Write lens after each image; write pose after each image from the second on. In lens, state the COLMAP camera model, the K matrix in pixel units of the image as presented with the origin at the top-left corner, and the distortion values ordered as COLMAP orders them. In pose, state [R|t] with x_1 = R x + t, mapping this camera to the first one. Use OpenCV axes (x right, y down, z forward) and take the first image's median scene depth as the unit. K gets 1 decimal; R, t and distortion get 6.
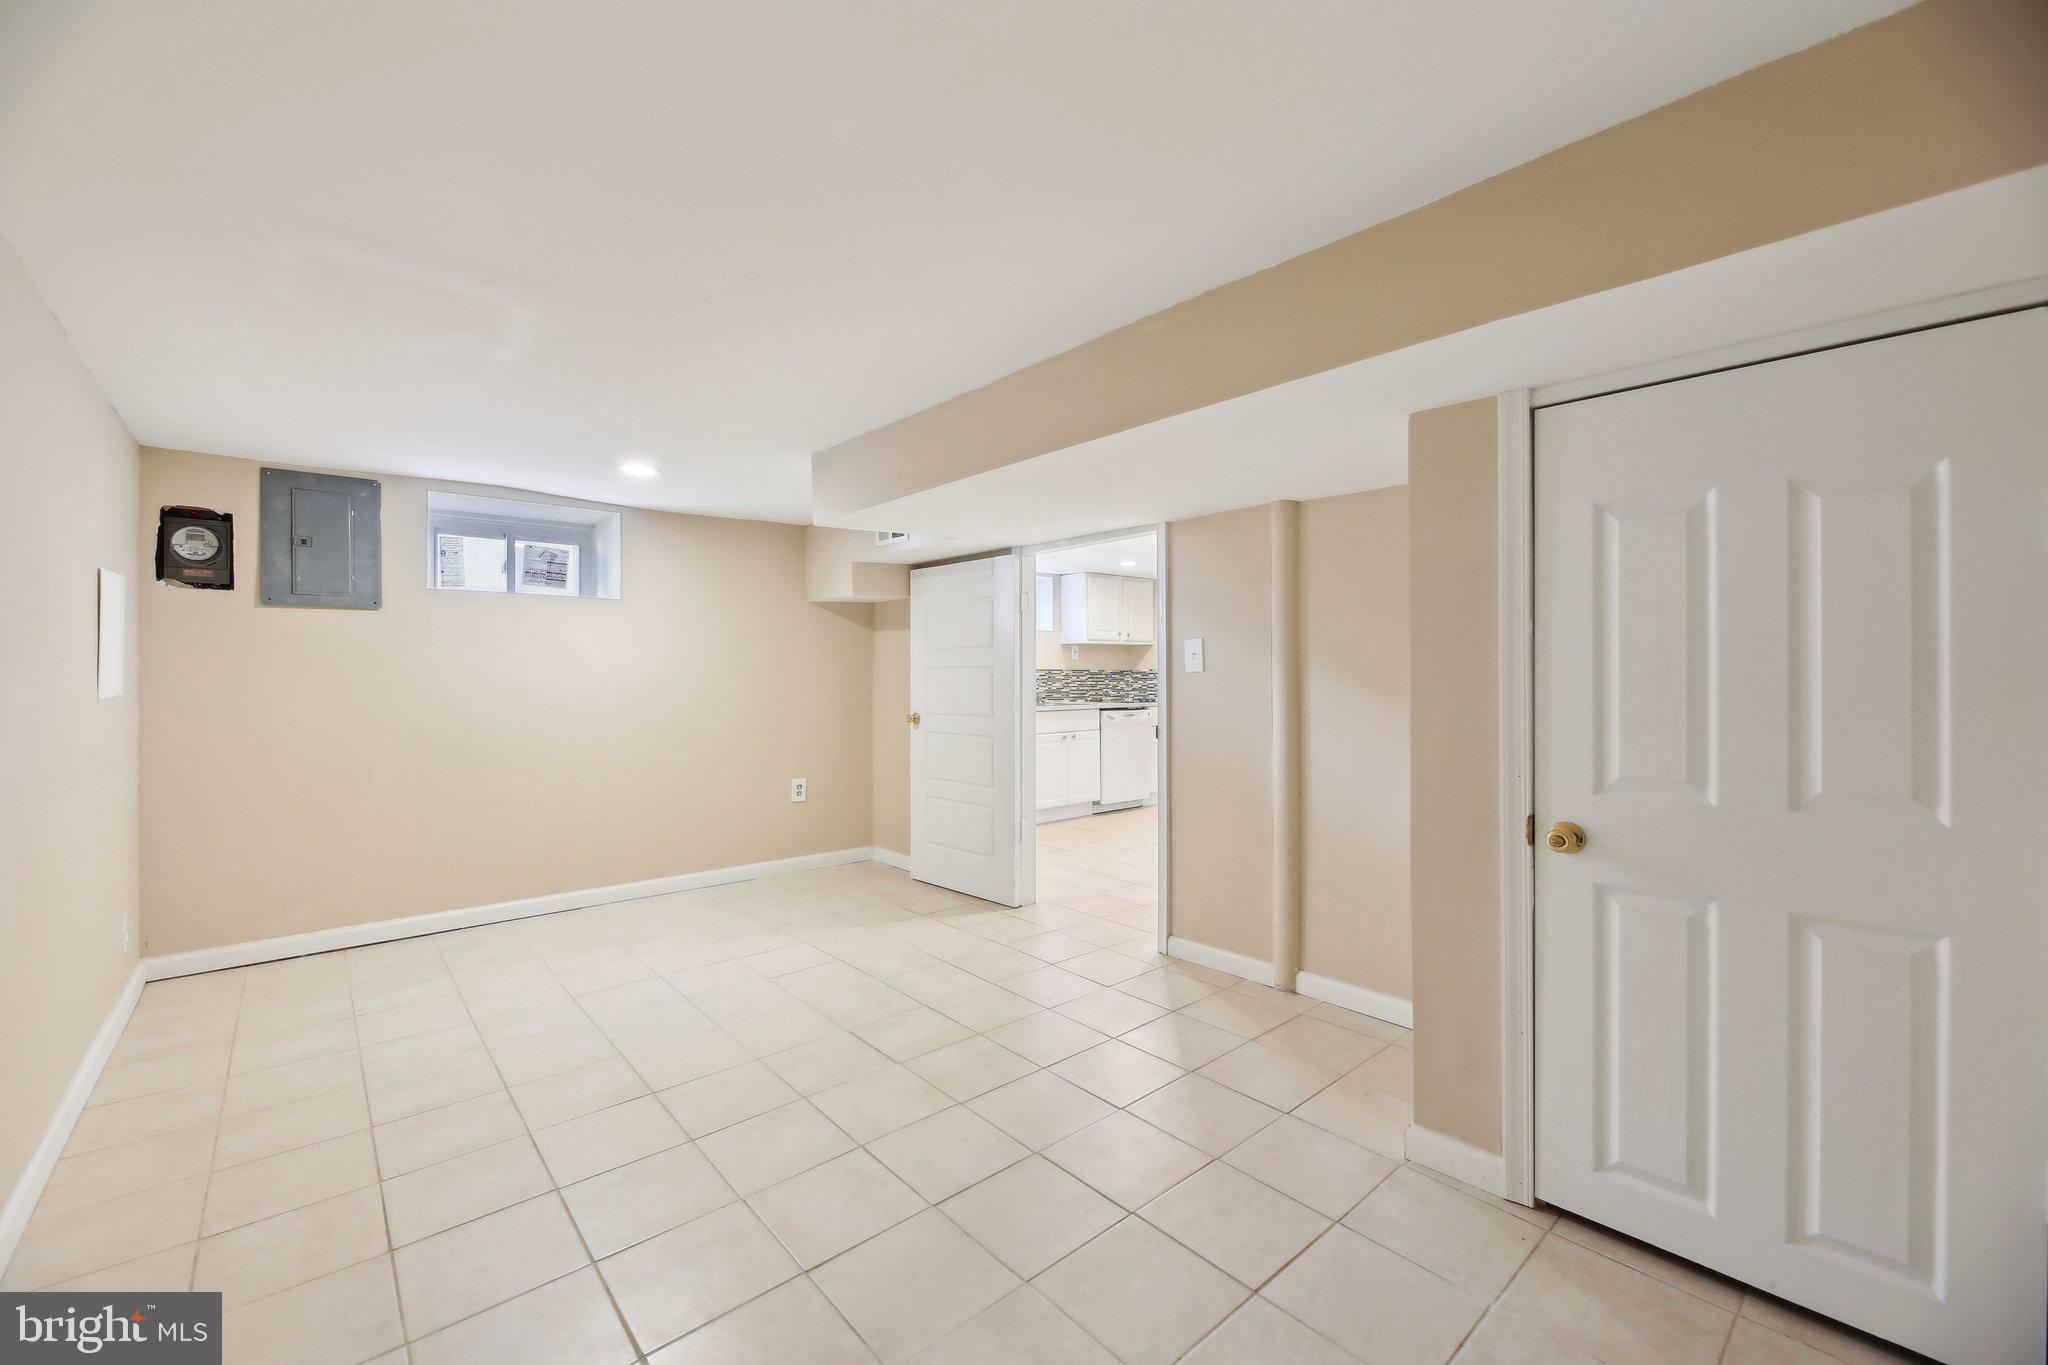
lens RADIAL K [[840.8, 0, 1011.8], [0, 840.8, 671.8], [0, 0, 1]] dist [0.001144, -0.000357]
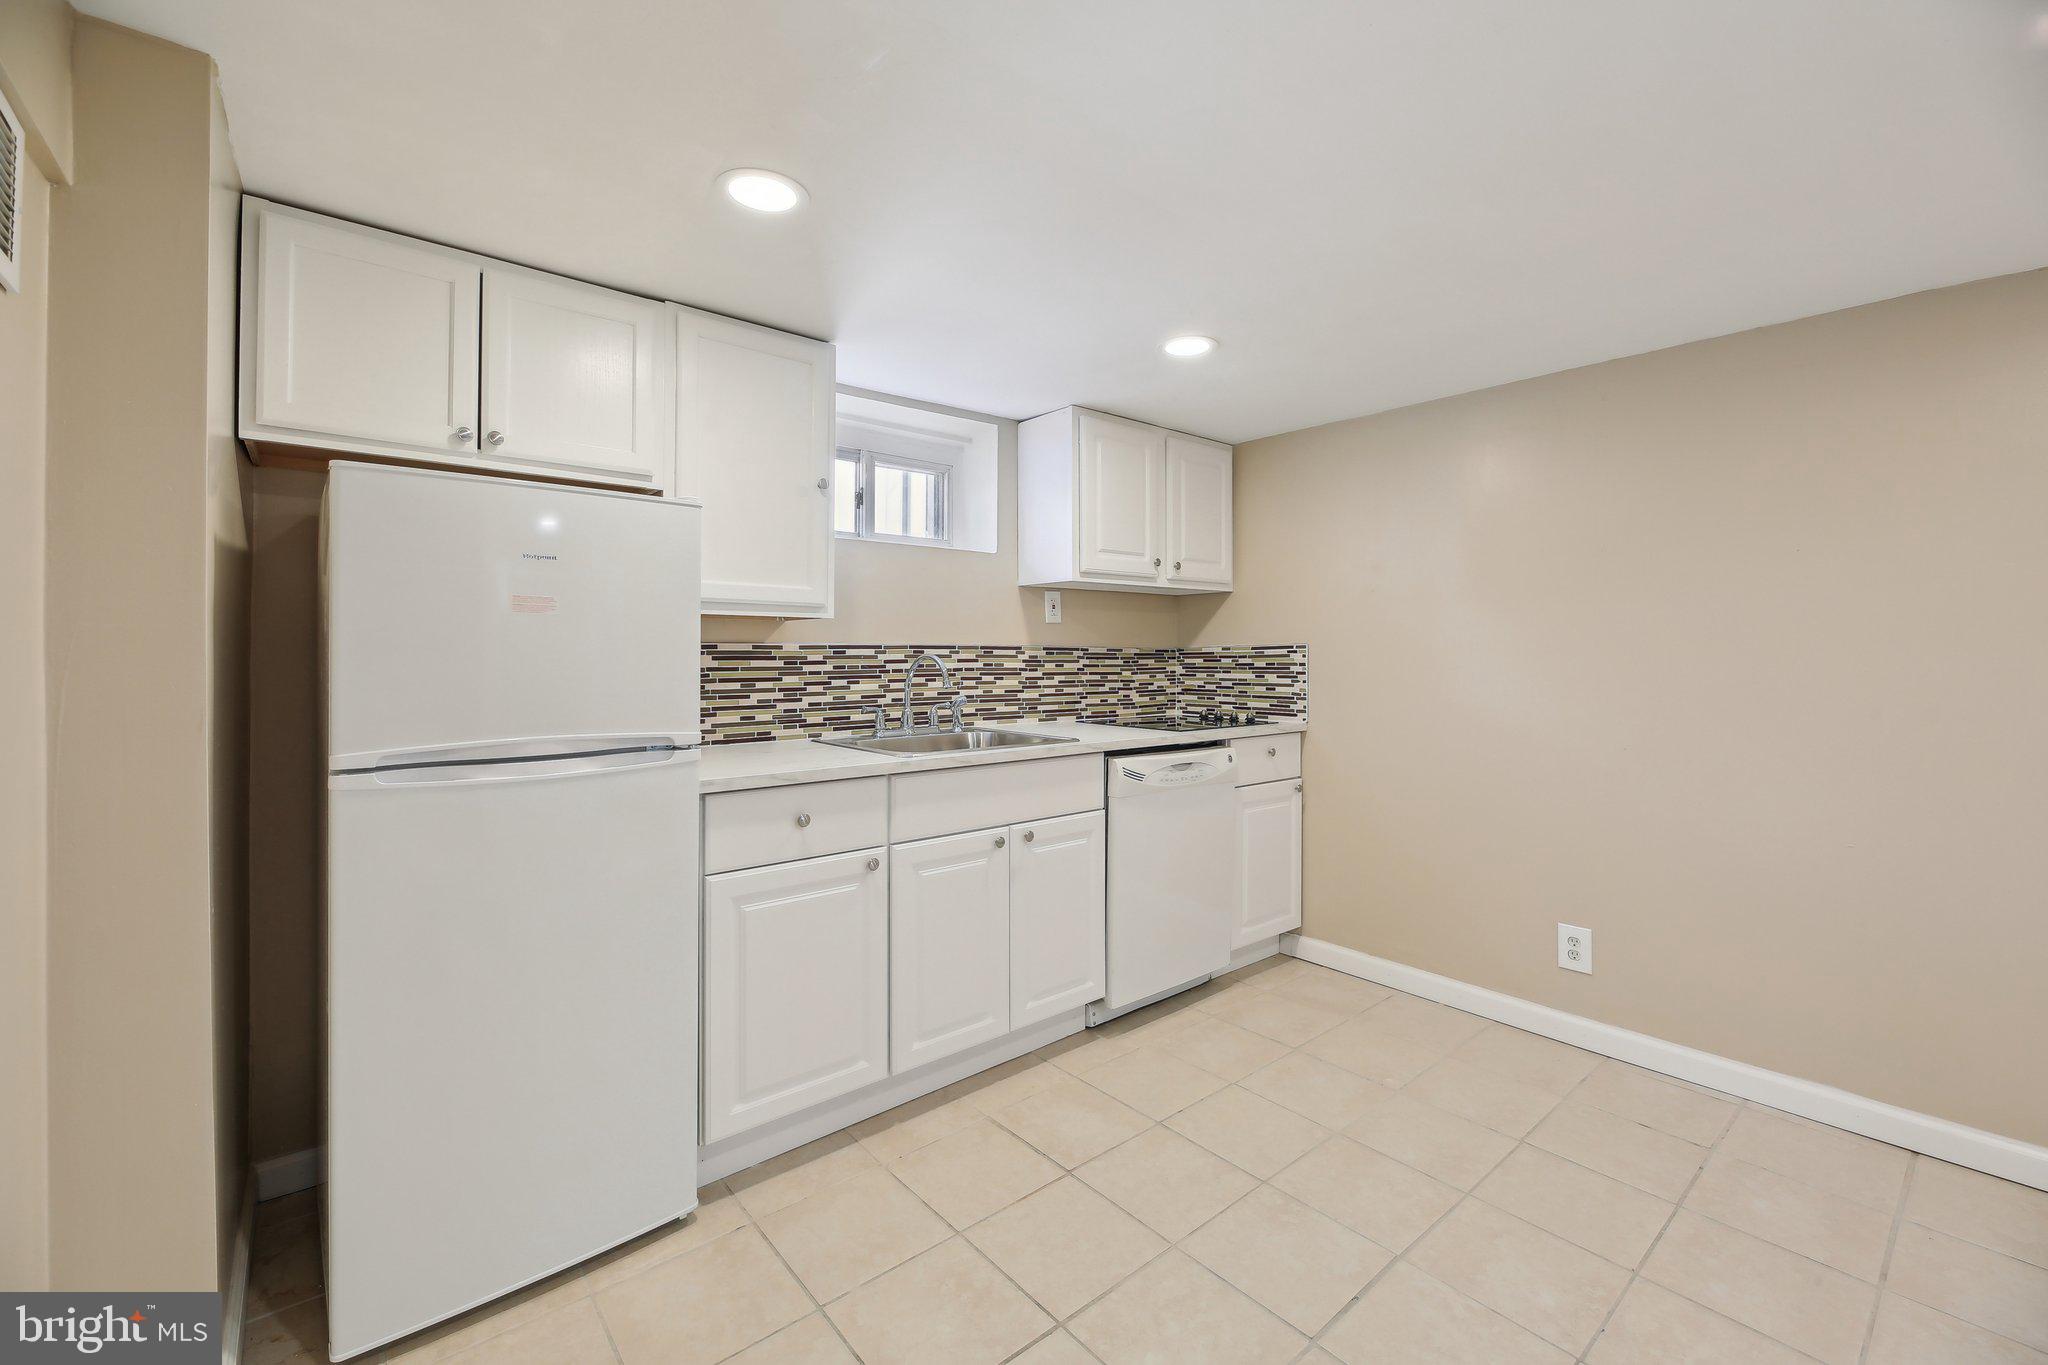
lens RADIAL K [[840.8, 0, 1036.6], [0, 840.8, 651.8], [0, 0, 1]] dist [0.001144, -0.000357]
pose [[0.999982, 0.001151, -0.005906, 0.070432], [-0.001166, 0.999996, -0.002627, 0.000934], [0.005903, 0.002634, 0.999979, 0.577767]]
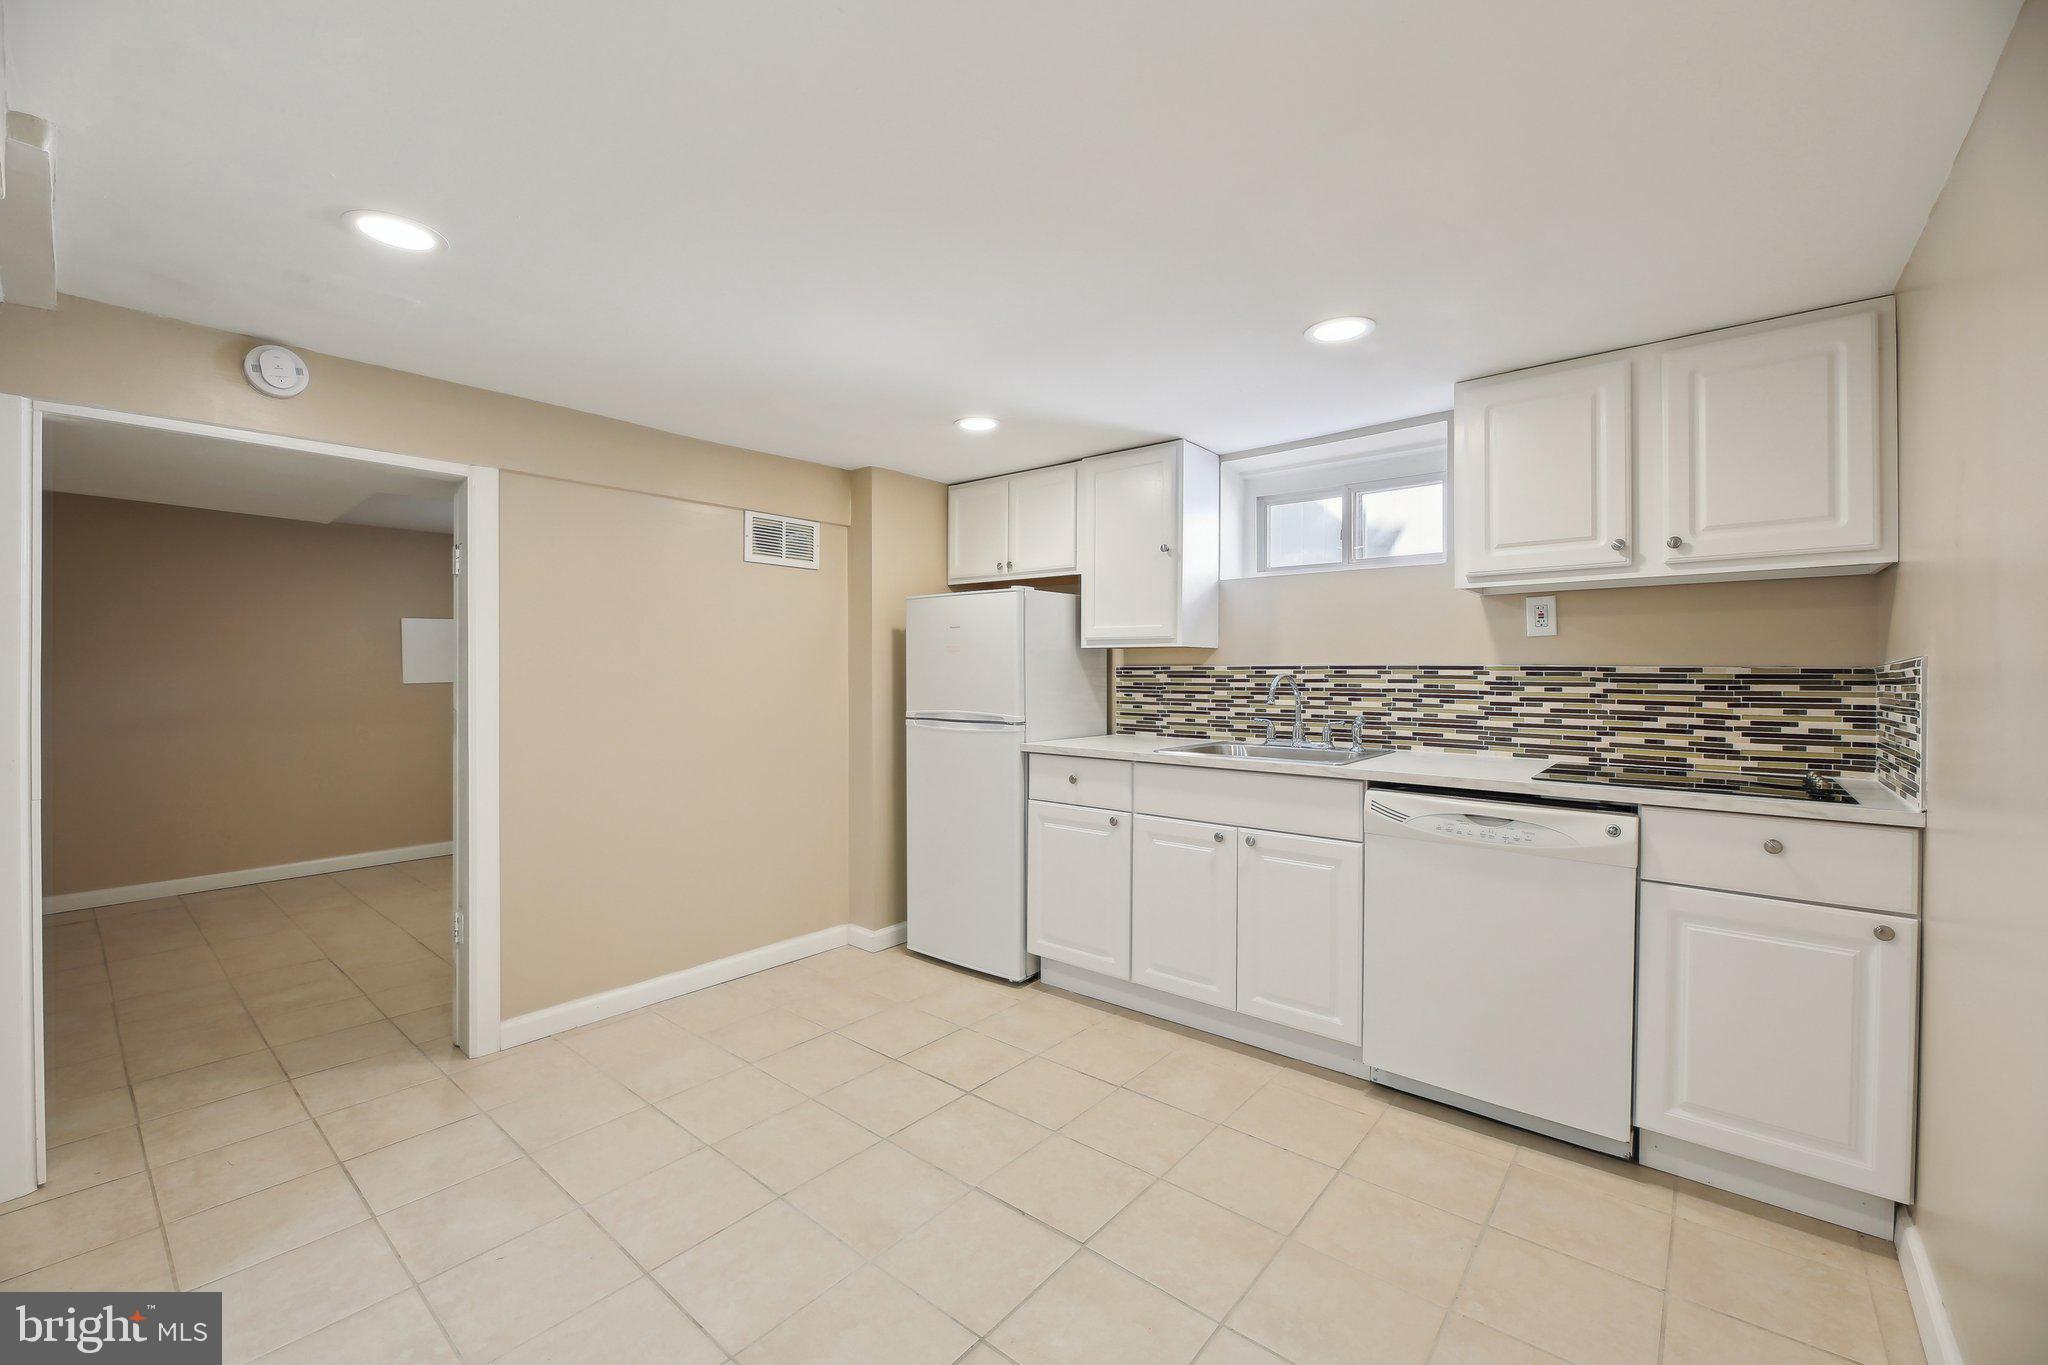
lens RADIAL K [[840.8, 0, 1007.6], [0, 840.8, 677.0], [0, 0, 1]] dist [0.001144, -0.000357]
pose [[0.154204, 0.008234, -0.988005, 0.383721], [-0.003826, 0.999963, 0.007737, -0.000022], [0.988032, 0.002587, 0.154230, 0.739486]]
